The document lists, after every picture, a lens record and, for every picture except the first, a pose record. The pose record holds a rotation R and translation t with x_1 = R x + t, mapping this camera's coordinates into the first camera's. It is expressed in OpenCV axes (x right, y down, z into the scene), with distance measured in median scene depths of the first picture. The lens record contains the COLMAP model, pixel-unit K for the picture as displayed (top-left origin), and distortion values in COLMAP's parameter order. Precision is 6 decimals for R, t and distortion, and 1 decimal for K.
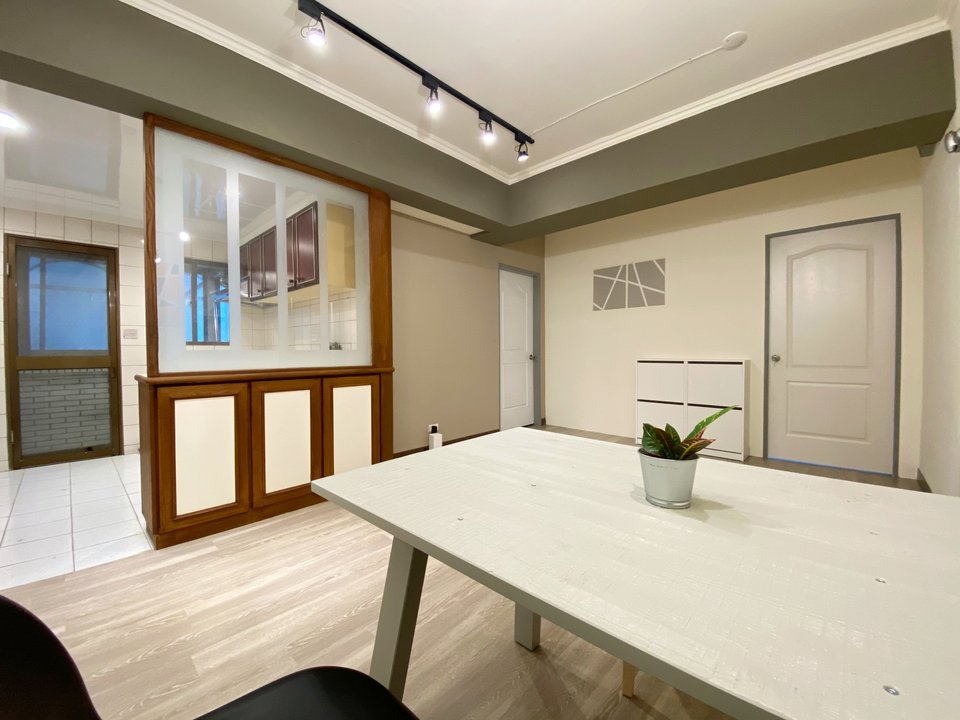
lens RADIAL K [[397.1, 0, 477.4], [0, 397.1, 364.4], [0, 0, 1]] dist [-0.020957, -0.000877]
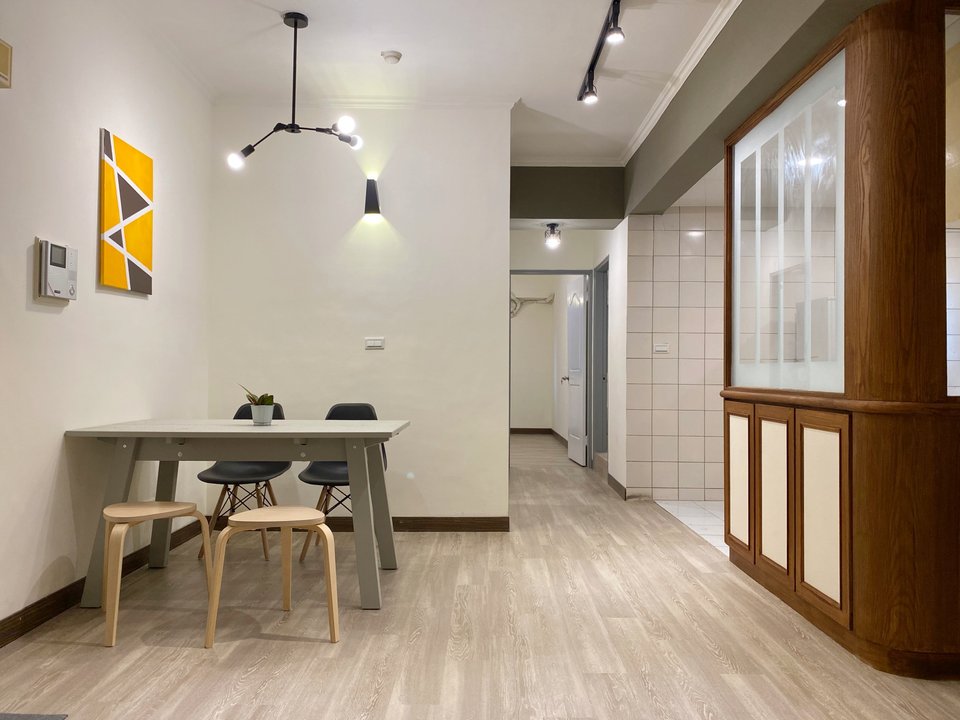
lens RADIAL K [[731.6, 0, 480.7], [0, 731.6, 359.1], [0, 0, 1]] dist [0.013463, -0.017851]
pose [[-0.739754, -0.011473, -0.672780, 0.887692], [-0.024497, 0.999651, 0.009889, -0.049618], [0.672432, 0.023796, -0.739777, 1.823758]]
